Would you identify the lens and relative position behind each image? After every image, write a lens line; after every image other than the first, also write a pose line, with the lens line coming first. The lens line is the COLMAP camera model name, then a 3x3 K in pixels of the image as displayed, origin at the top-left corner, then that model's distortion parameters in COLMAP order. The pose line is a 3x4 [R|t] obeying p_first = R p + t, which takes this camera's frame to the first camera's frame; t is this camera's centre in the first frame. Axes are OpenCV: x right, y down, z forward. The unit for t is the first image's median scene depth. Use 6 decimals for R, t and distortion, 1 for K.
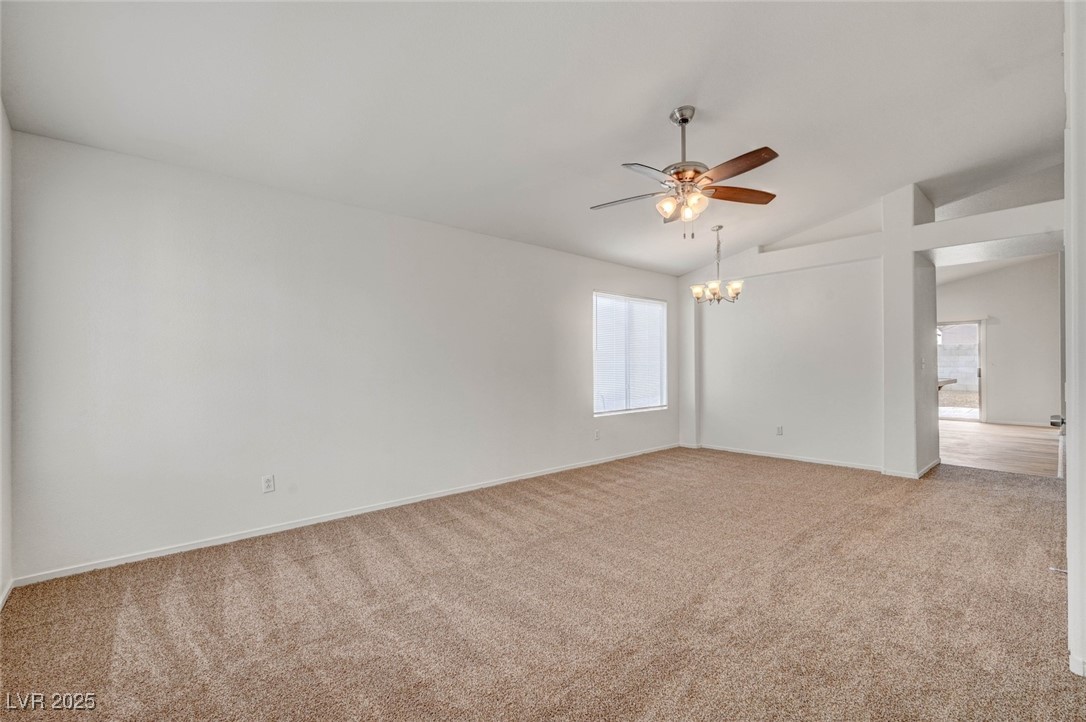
lens RADIAL K [[471.9, 0, 540.8], [0, 471.9, 364.3], [0, 0, 1]] dist [-0.001617, 0.000170]
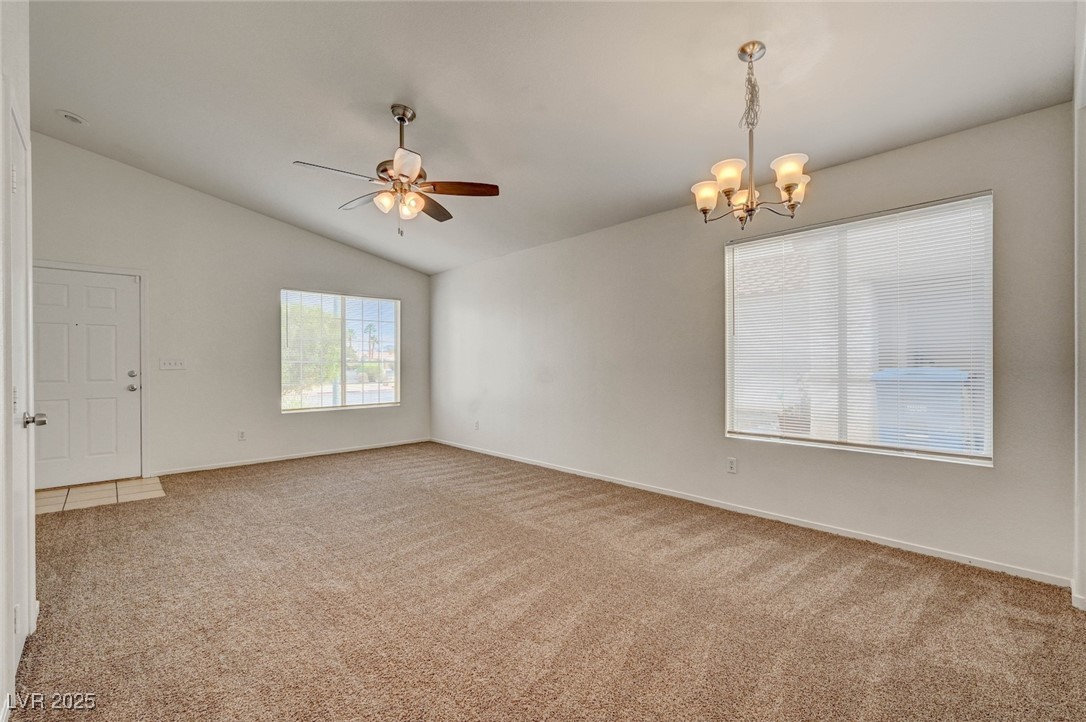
lens RADIAL K [[474.8, 0, 543.0], [0, 474.8, 361.0], [0, 0, 1]] dist [0.002982, 0.000563]
pose [[0.031635, 0.001430, -0.999498, 0.972941], [-0.001811, 0.999997, 0.001374, 0.001662], [0.999498, 0.001766, 0.031637, 0.913519]]
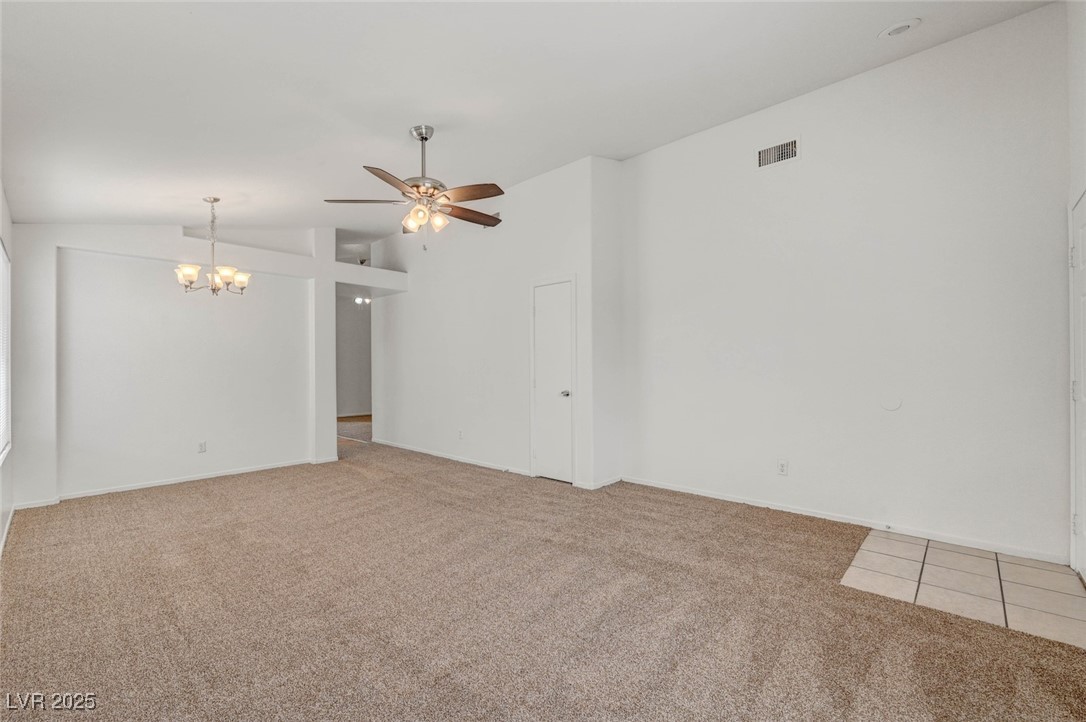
lens RADIAL K [[462.6, 0, 548.9], [0, 462.6, 364.4], [0, 0, 1]] dist [0.000854, 0.000580]
pose [[-0.106493, 0.012714, 0.994232, -0.540146], [0.004166, 0.999915, -0.012341, 0.002426], [-0.994305, 0.002828, -0.106537, 0.605140]]
